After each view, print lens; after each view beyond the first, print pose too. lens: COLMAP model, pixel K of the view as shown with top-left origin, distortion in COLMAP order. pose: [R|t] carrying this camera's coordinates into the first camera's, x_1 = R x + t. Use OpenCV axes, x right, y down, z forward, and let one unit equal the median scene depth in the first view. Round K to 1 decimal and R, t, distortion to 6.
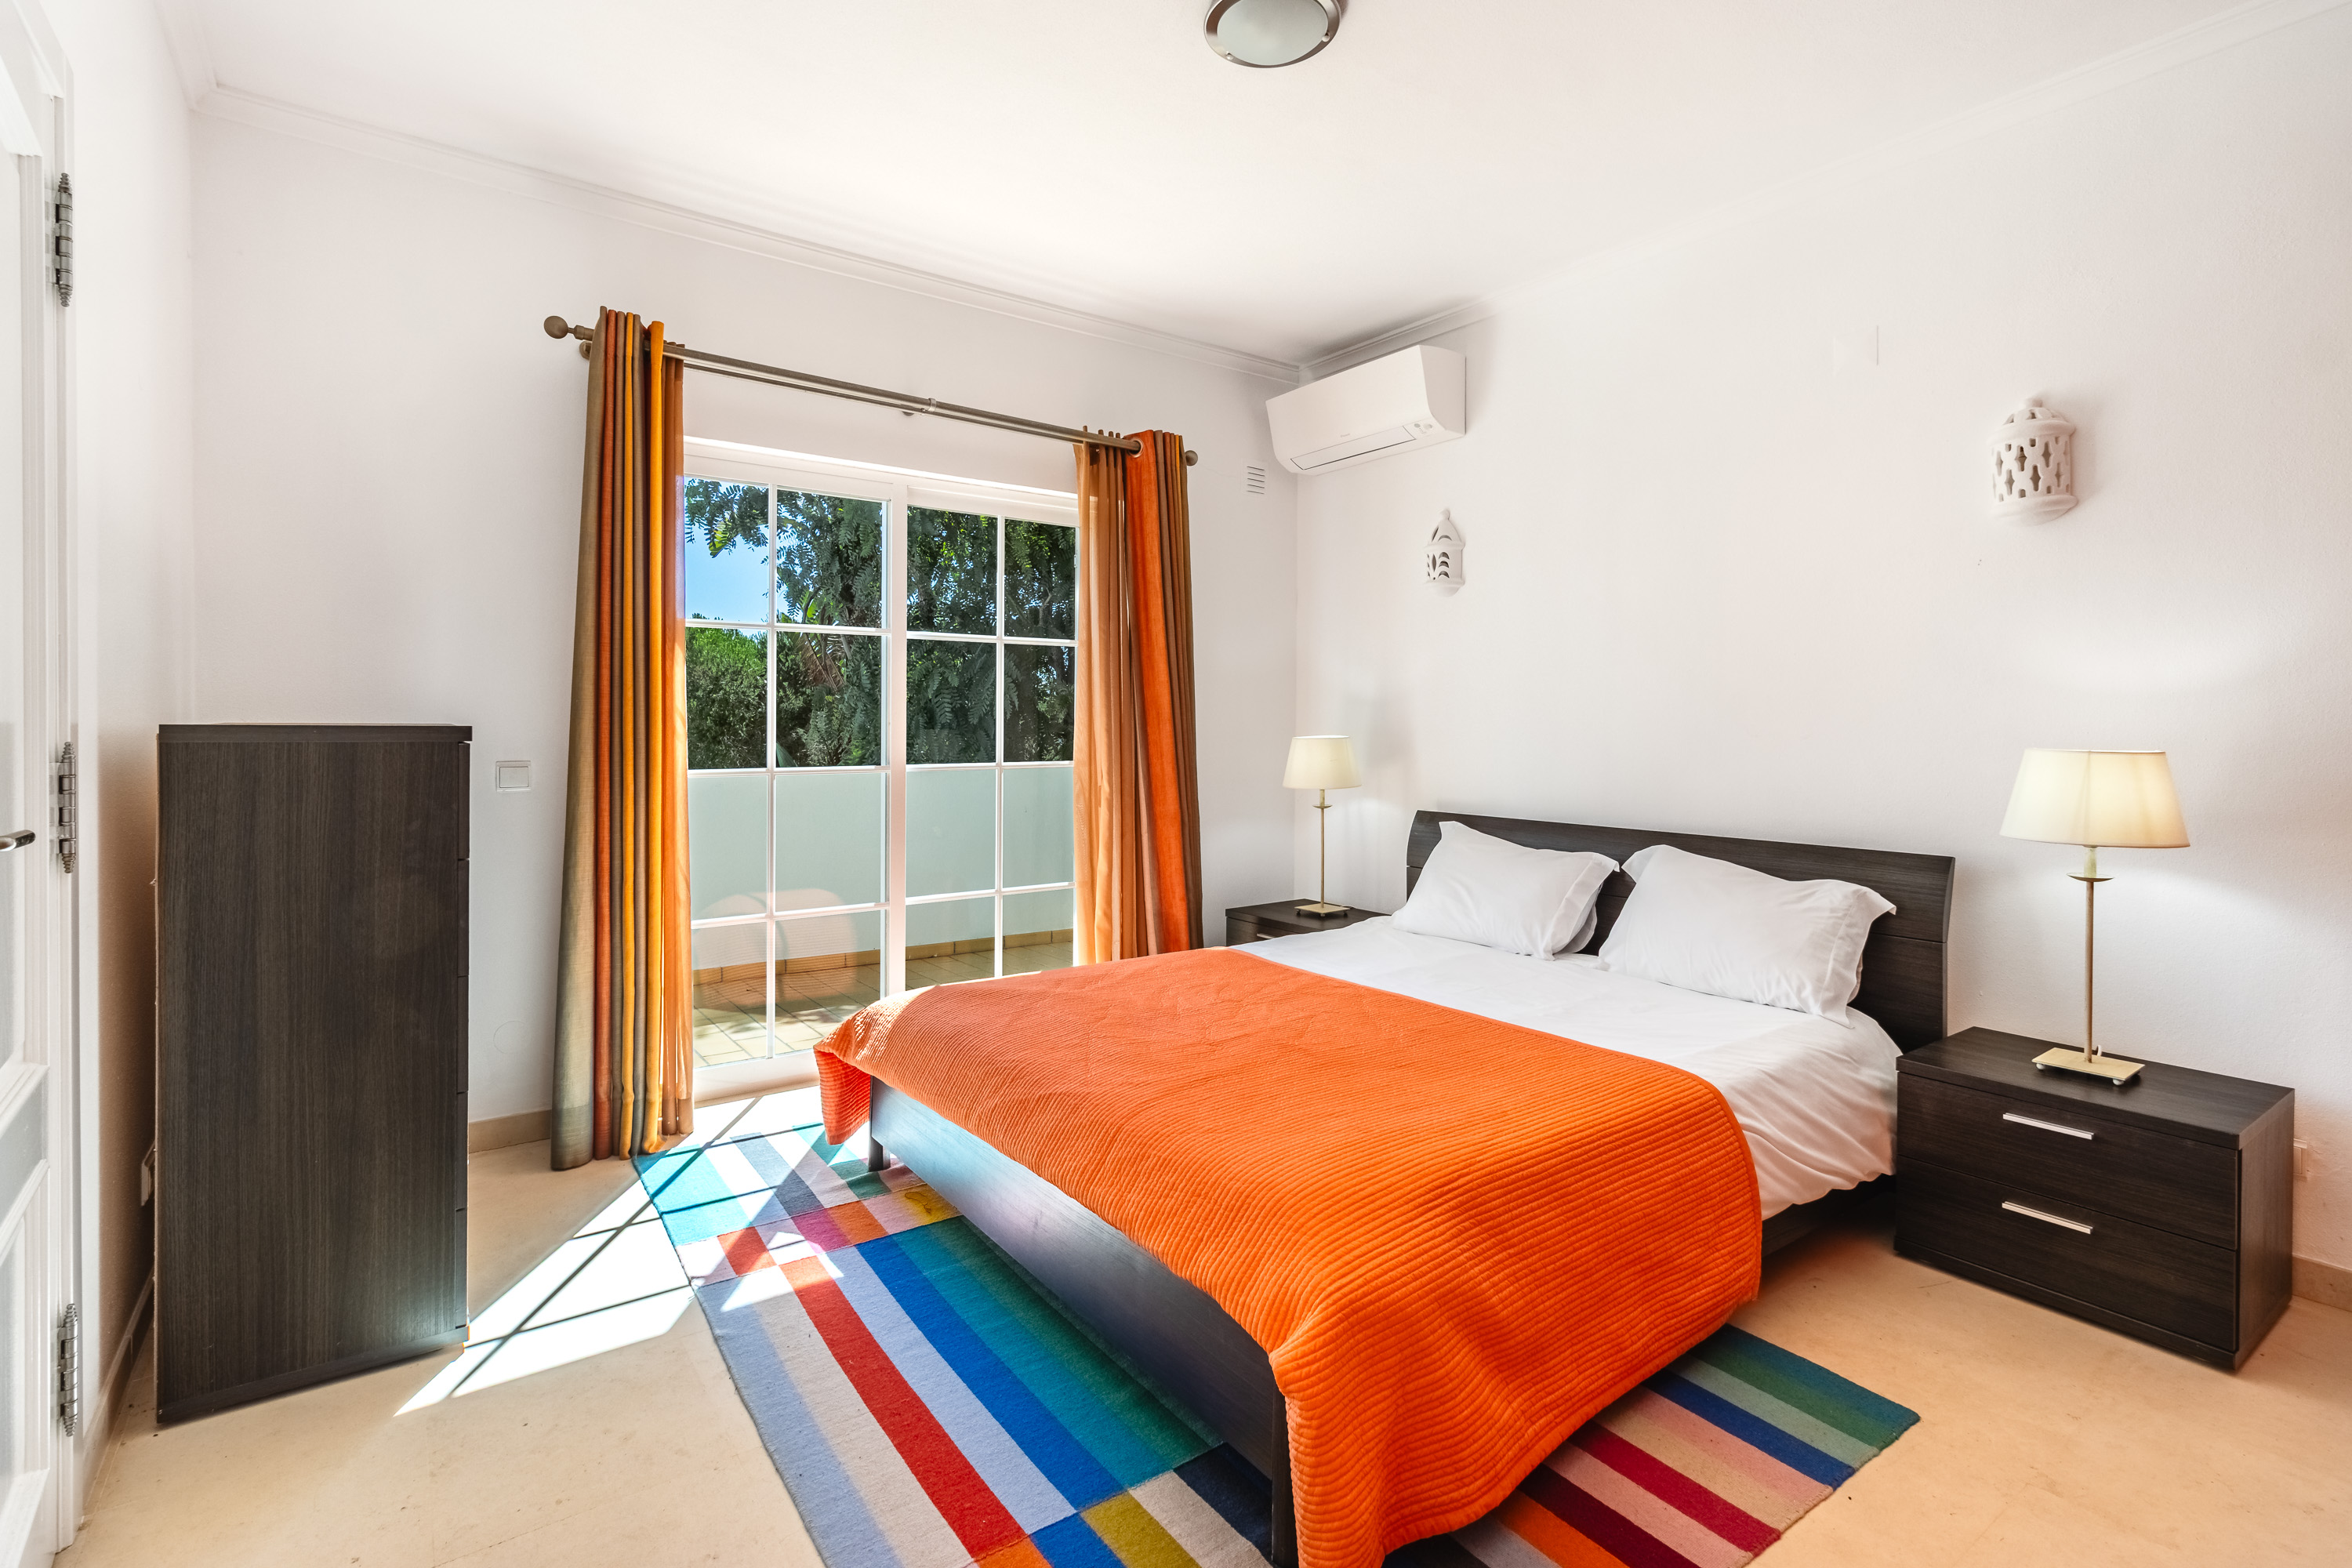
lens RADIAL K [[1069.9, 0, 1171.3], [0, 1069.9, 726.3], [0, 0, 1]] dist [-0.000183, -0.000065]
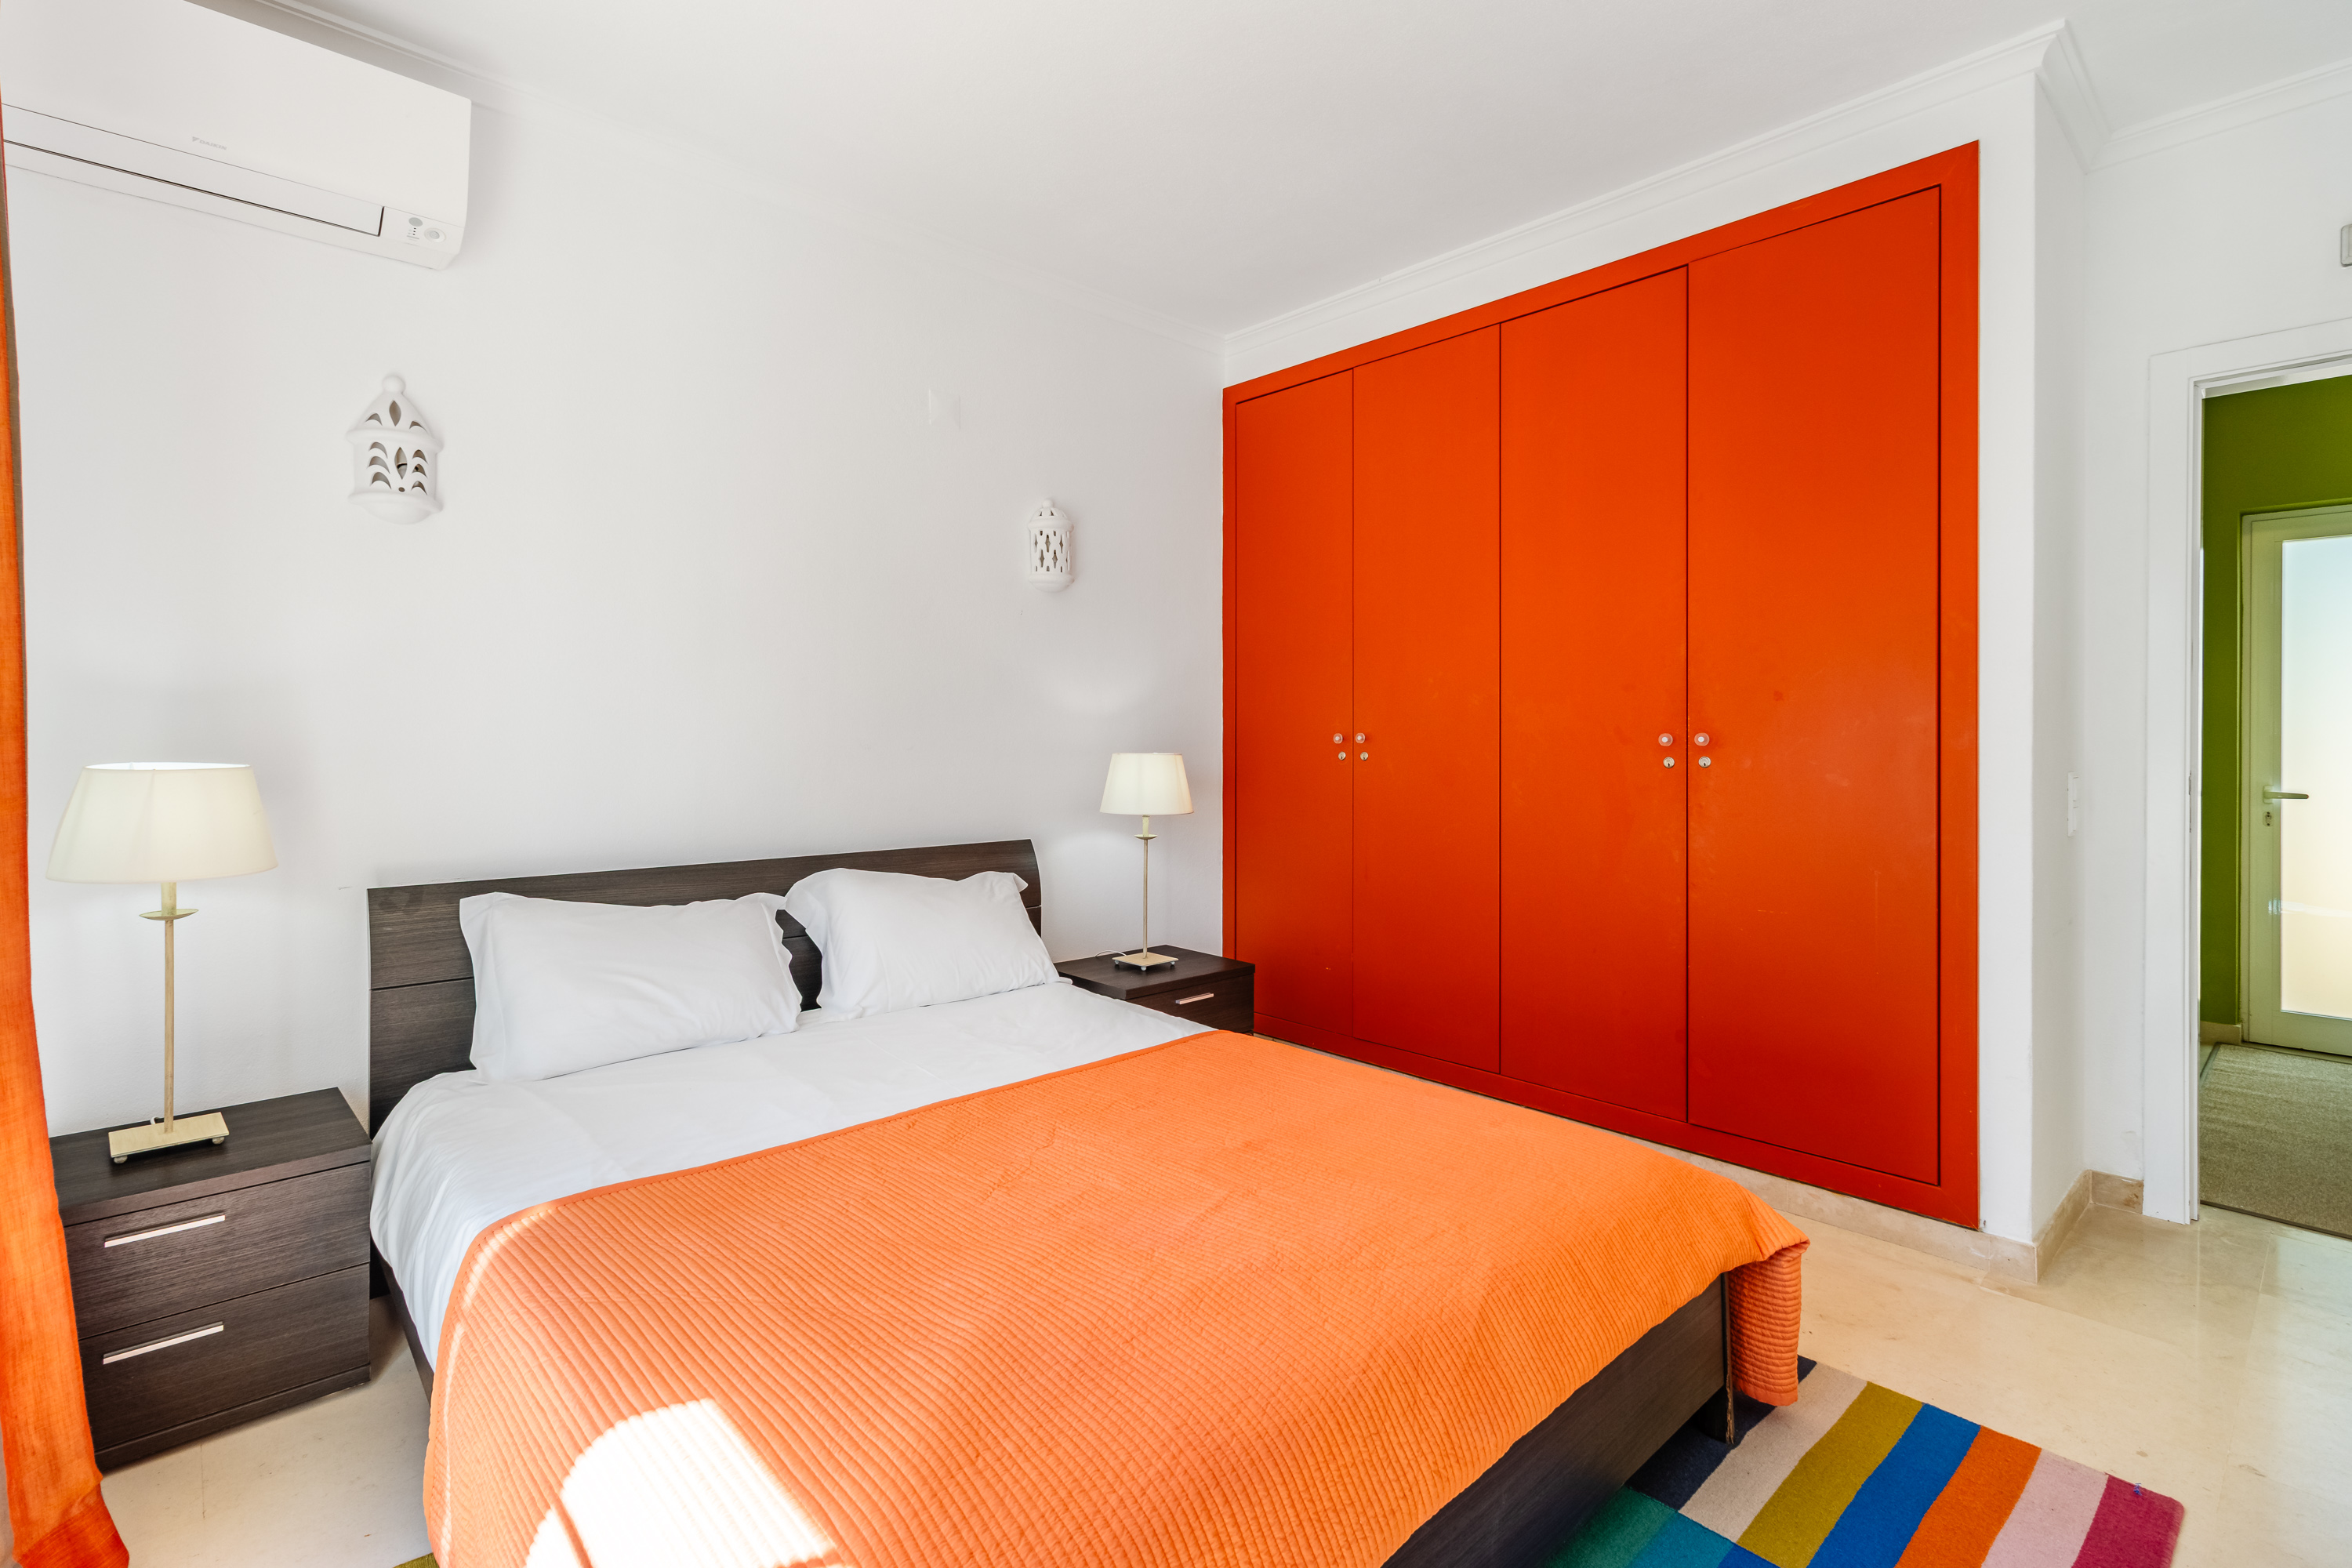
lens RADIAL K [[1088.9, 0, 1133.8], [0, 1088.9, 734.6], [0, 0, 1]] dist [0.003536, 0.000425]
pose [[-0.099594, -0.004553, 0.995018, -0.496129], [-0.001596, 0.999989, 0.004416, -0.009016], [-0.995027, -0.001149, -0.099600, 0.842301]]
